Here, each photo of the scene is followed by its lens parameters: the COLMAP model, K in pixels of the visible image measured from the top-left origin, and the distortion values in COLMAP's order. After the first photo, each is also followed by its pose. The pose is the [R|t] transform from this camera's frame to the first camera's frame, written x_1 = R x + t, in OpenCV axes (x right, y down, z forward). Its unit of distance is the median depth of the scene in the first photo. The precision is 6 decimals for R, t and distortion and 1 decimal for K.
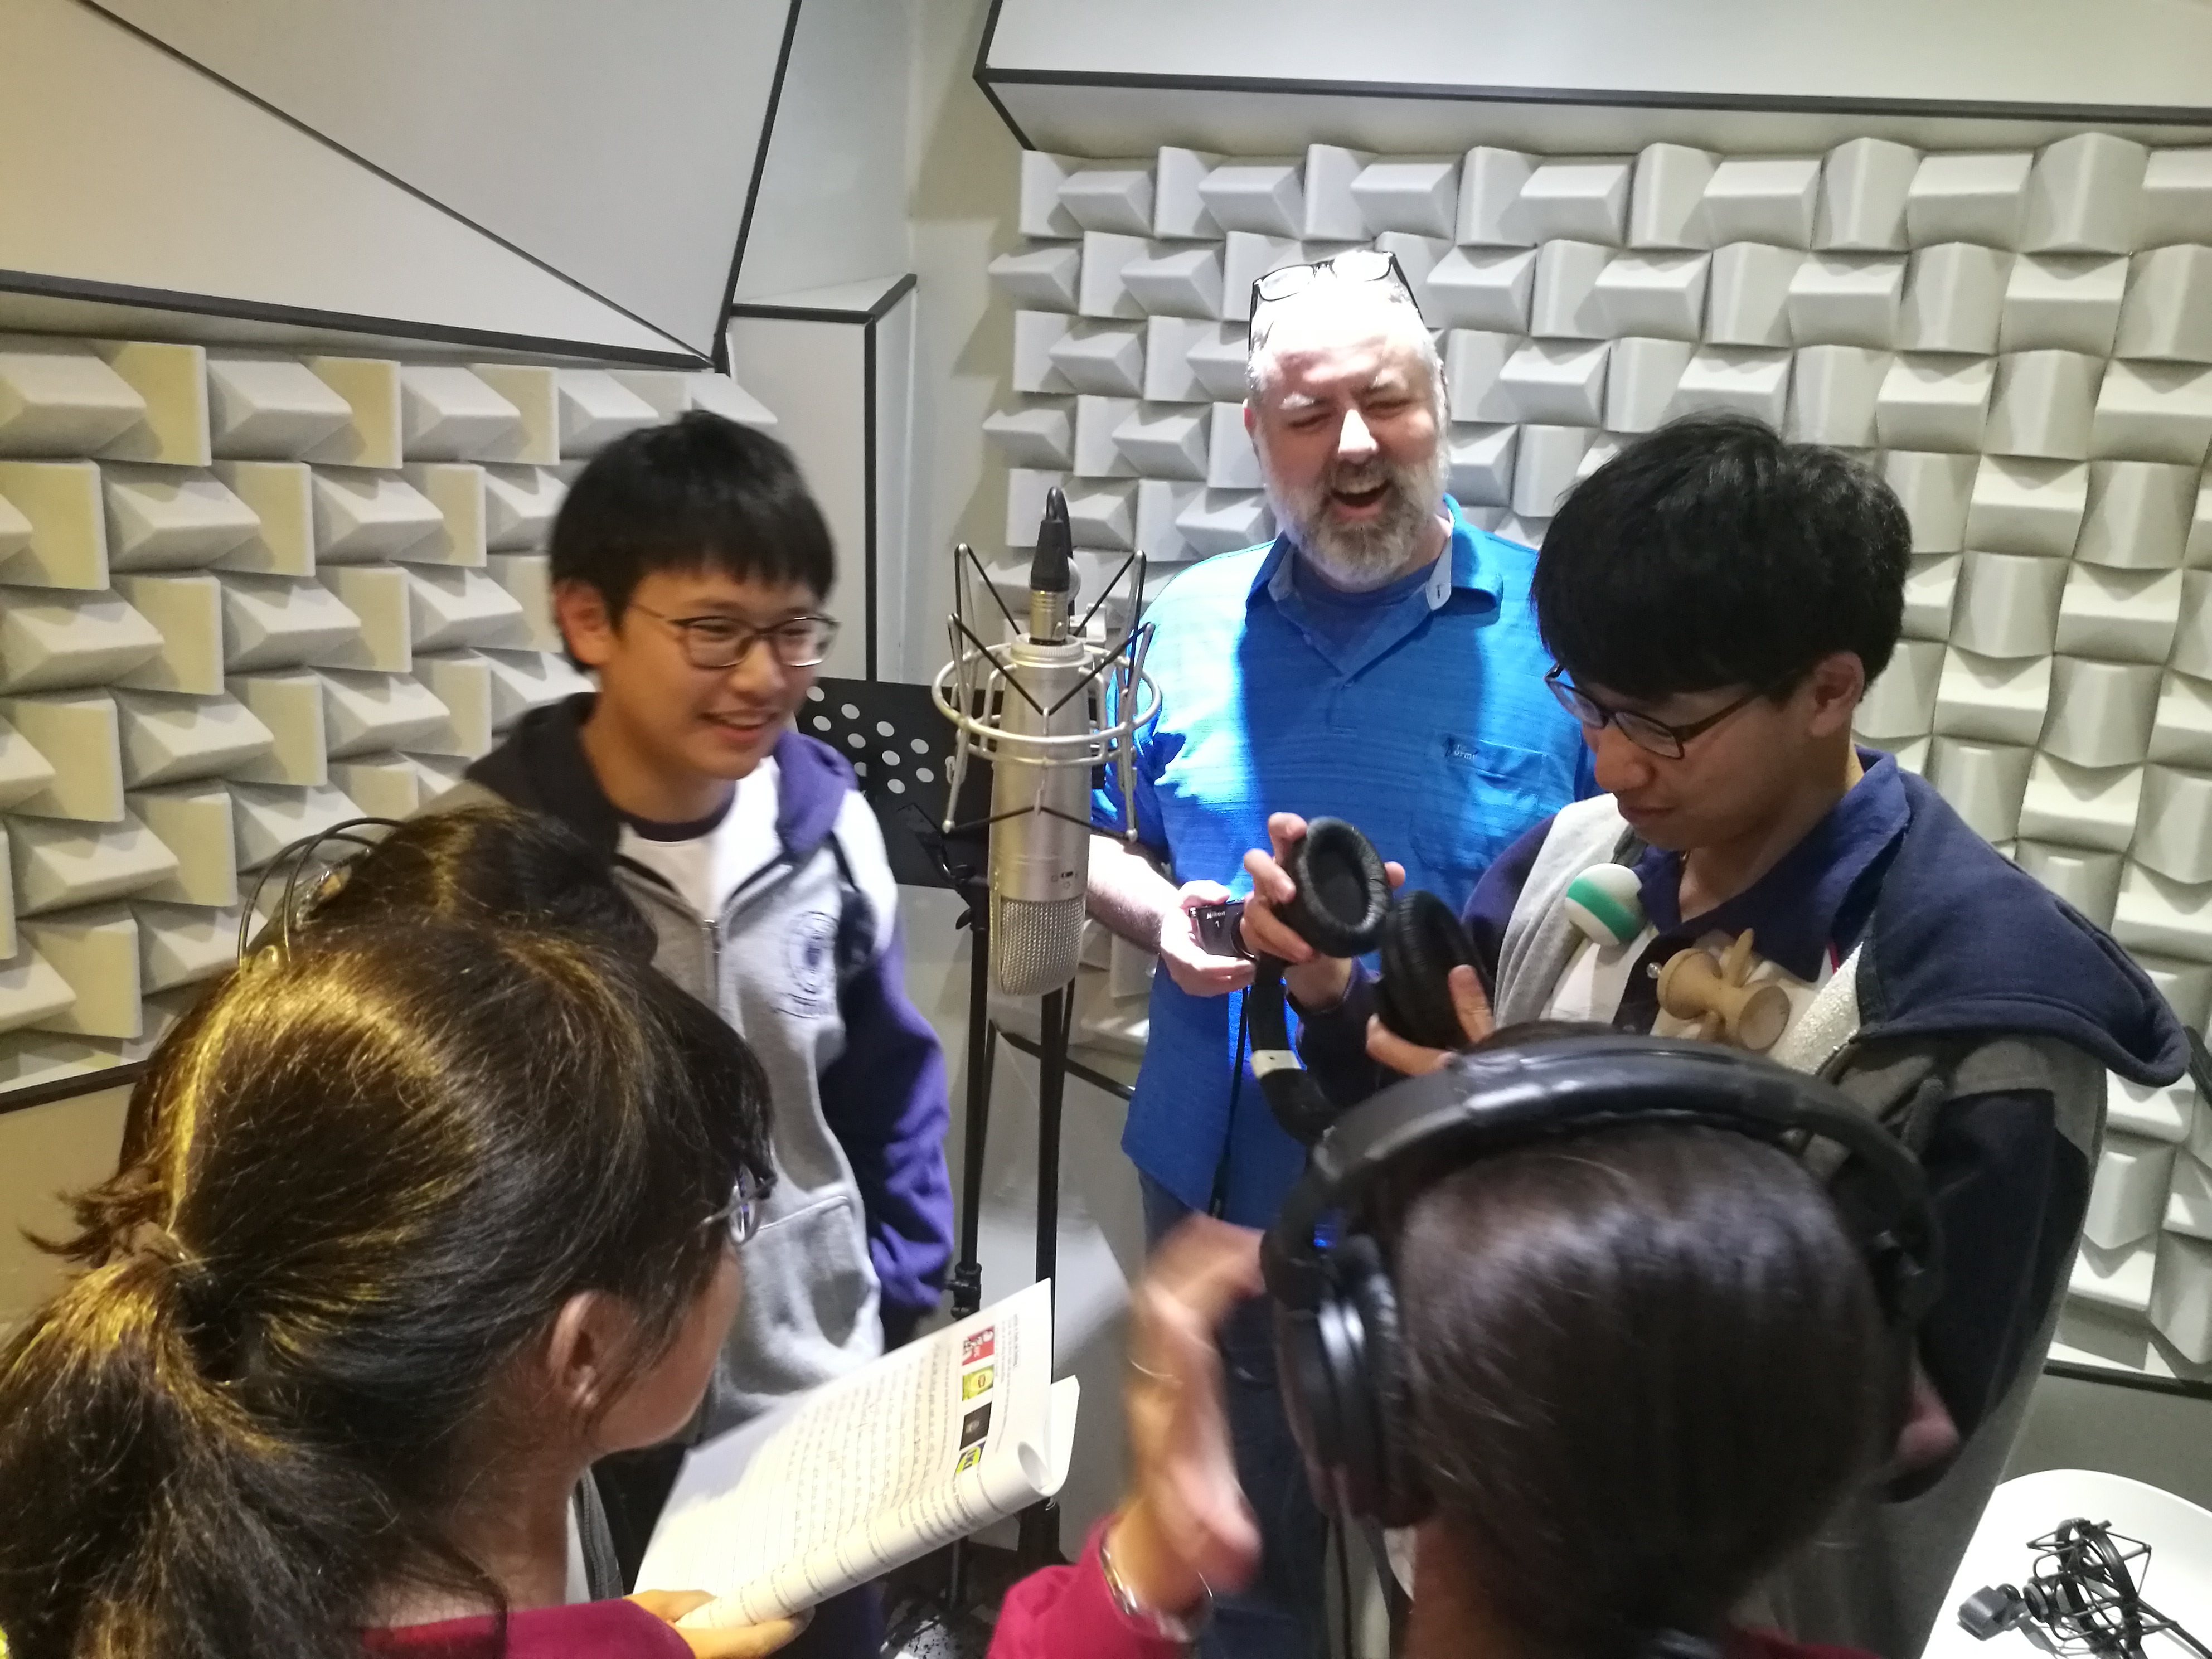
lens RADIAL K [[1778.2, 0, 1154.3], [0, 1778.2, 830.5], [0, 0, 1]] dist [-0.016365, 0.051168]
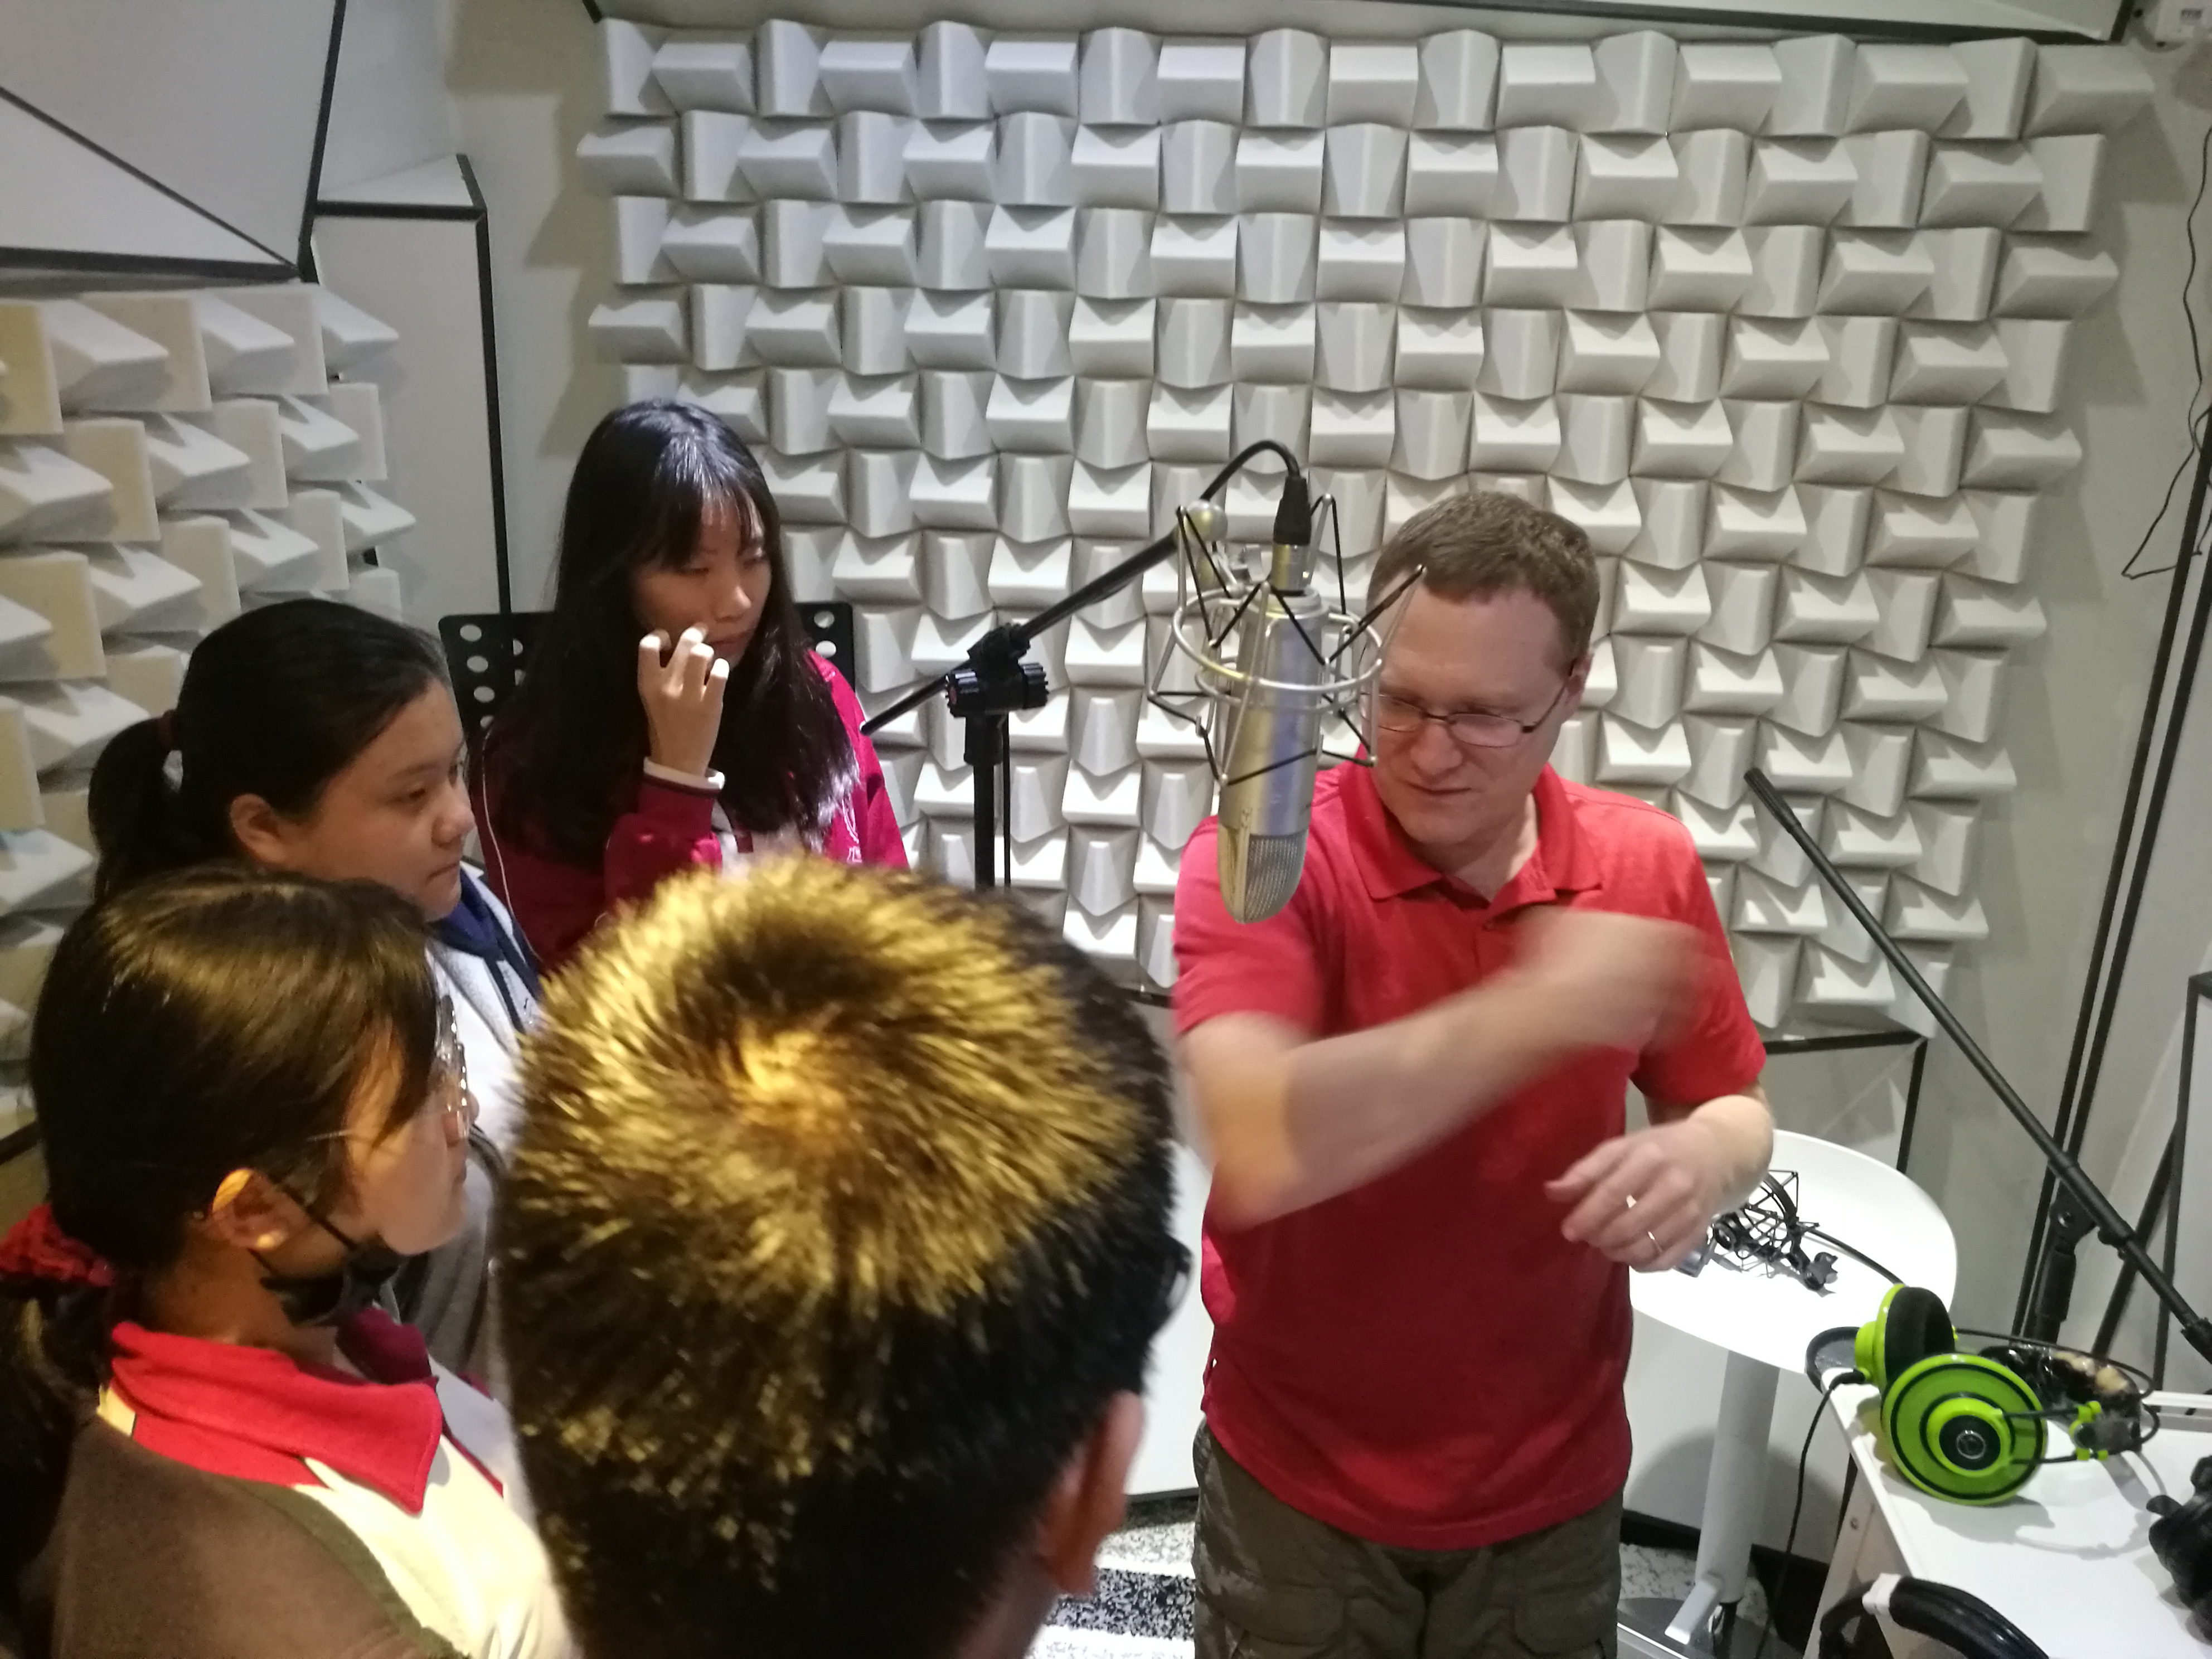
lens RADIAL K [[1778.2, 0, 1094.7], [0, 1778.2, 828.6], [0, 0, 1]] dist [-0.016365, 0.051168]
pose [[0.919240, -0.159593, 0.359900, -0.267753], [0.124036, 0.984998, 0.119979, -0.049511], [-0.373649, -0.065649, 0.925244, 0.012777]]
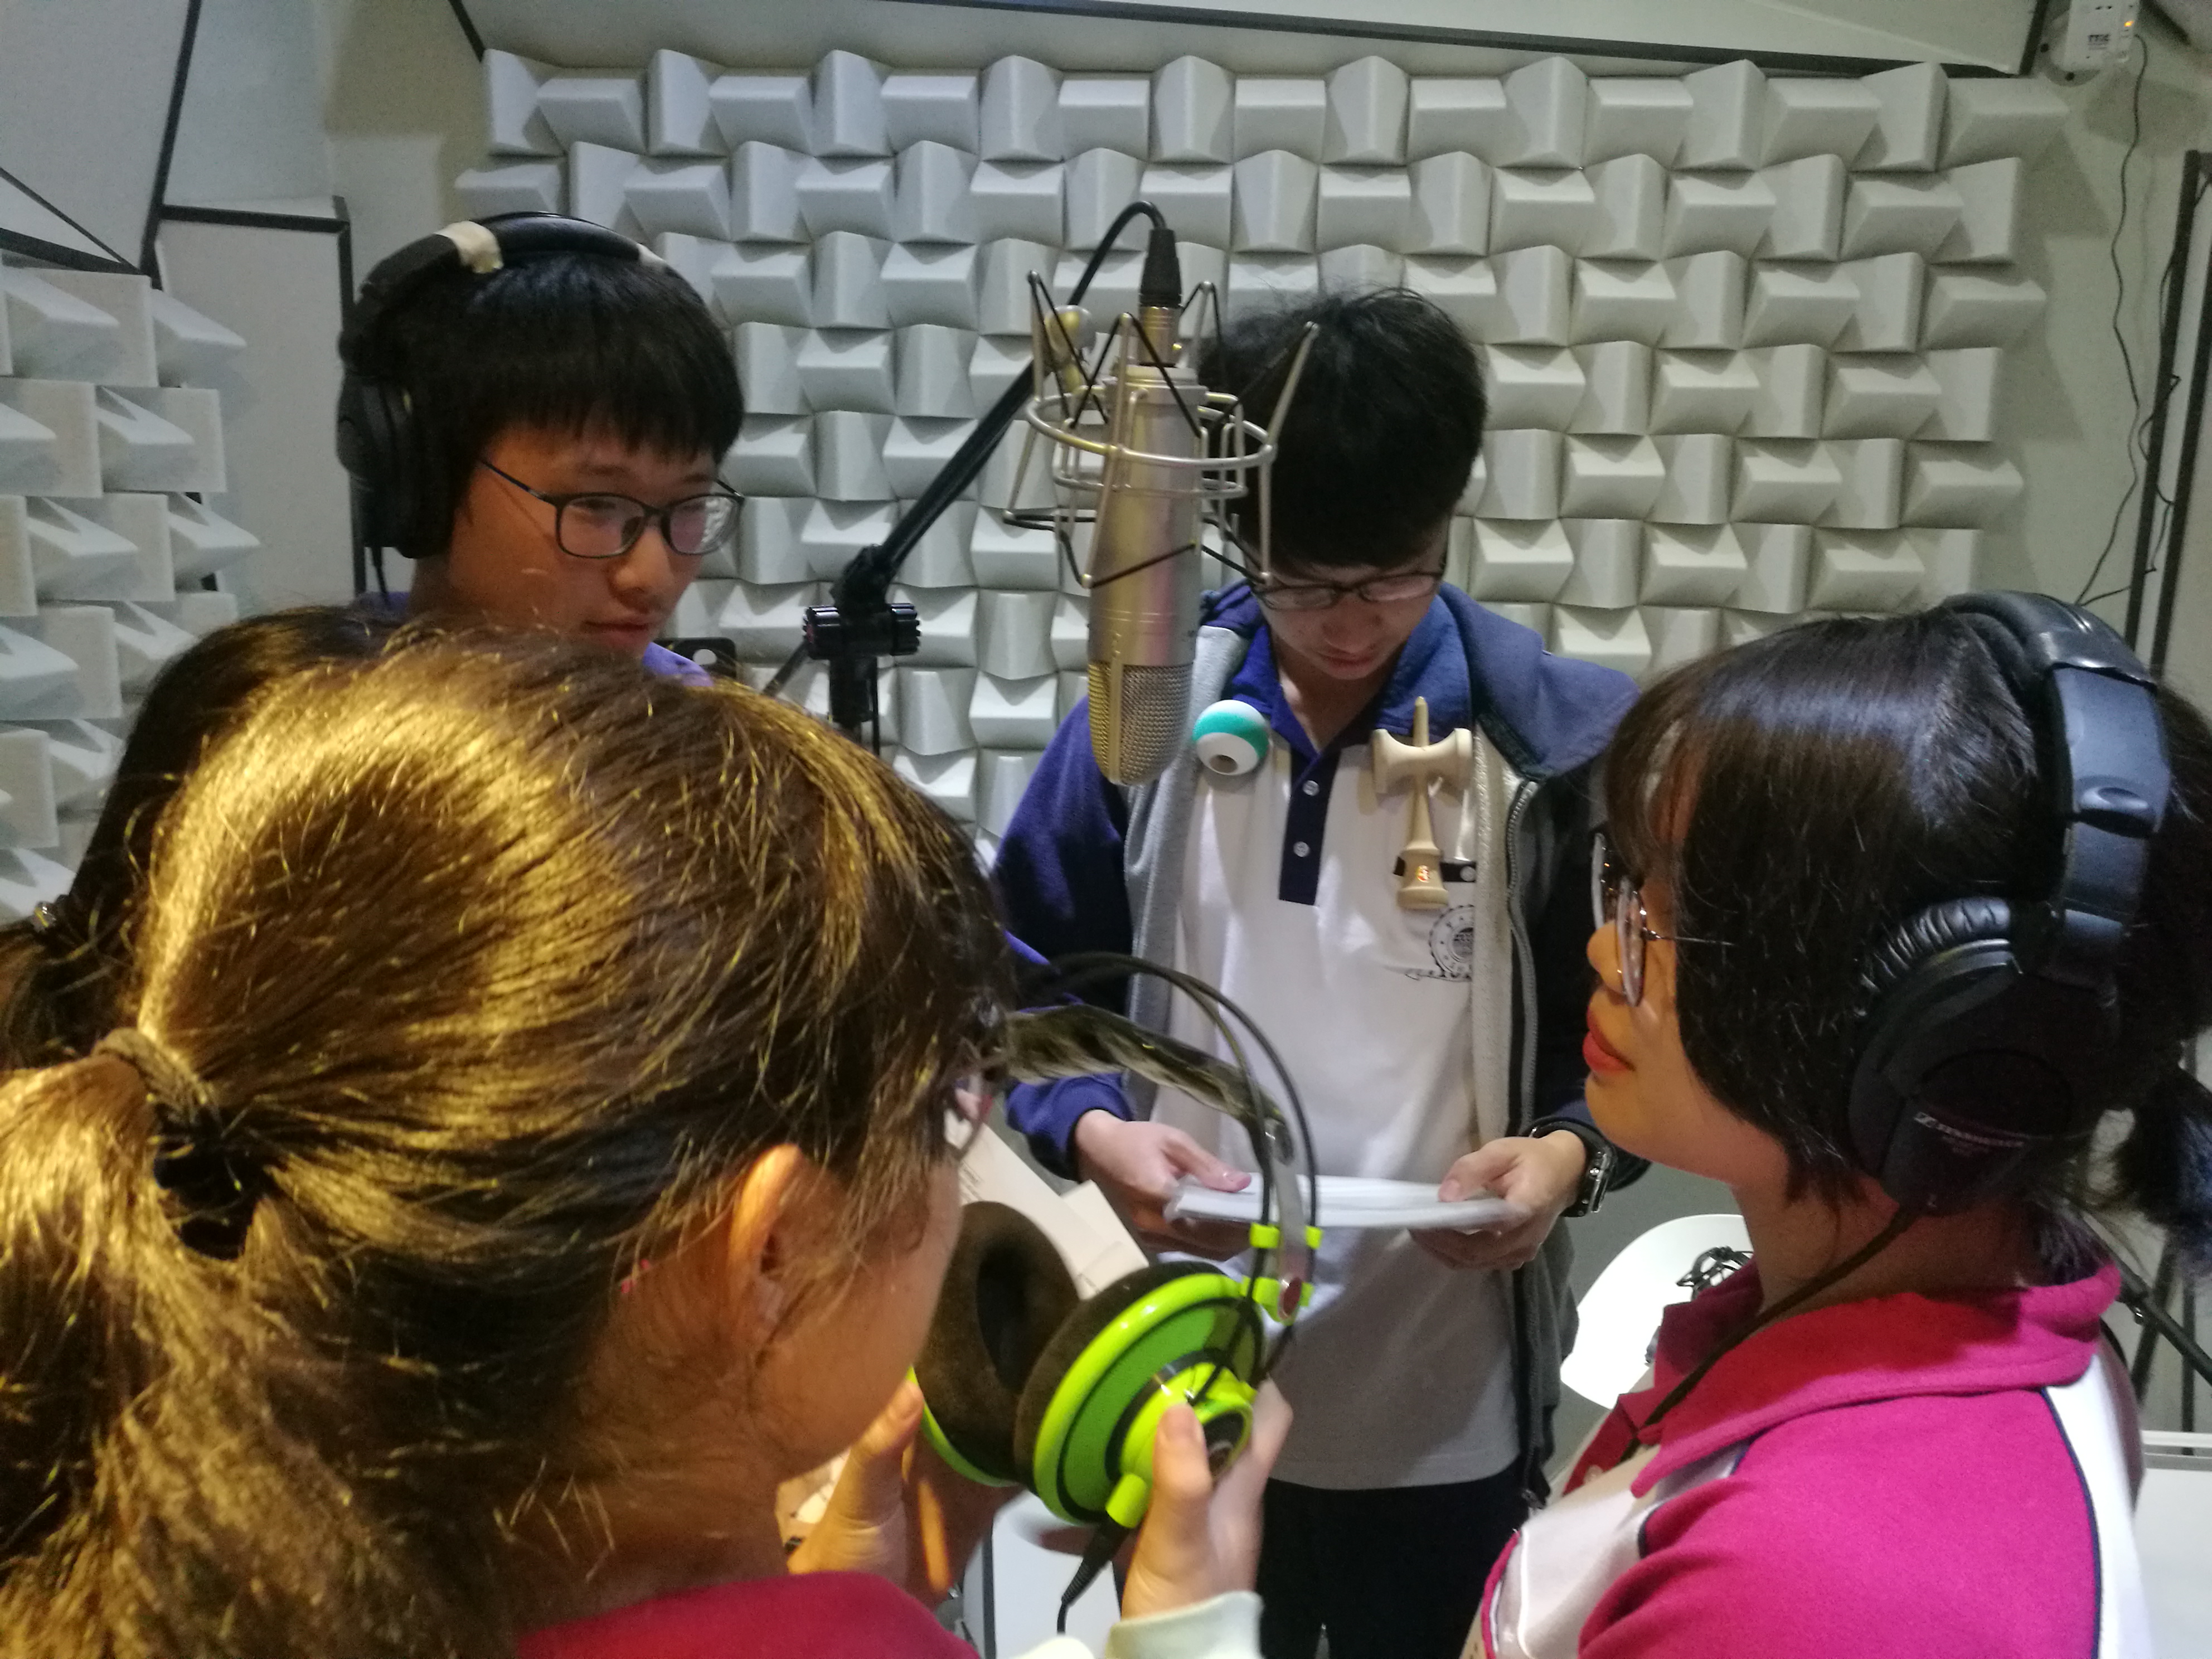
lens RADIAL K [[1778.2, 0, 1098.7], [0, 1778.2, 841.0], [0, 0, 1]] dist [-0.016365, 0.051168]
pose [[0.906700, -0.119732, 0.404425, -0.228226], [0.130814, 0.991407, 0.000233, 0.061772], [-0.400978, 0.052694, 0.914571, 0.078139]]
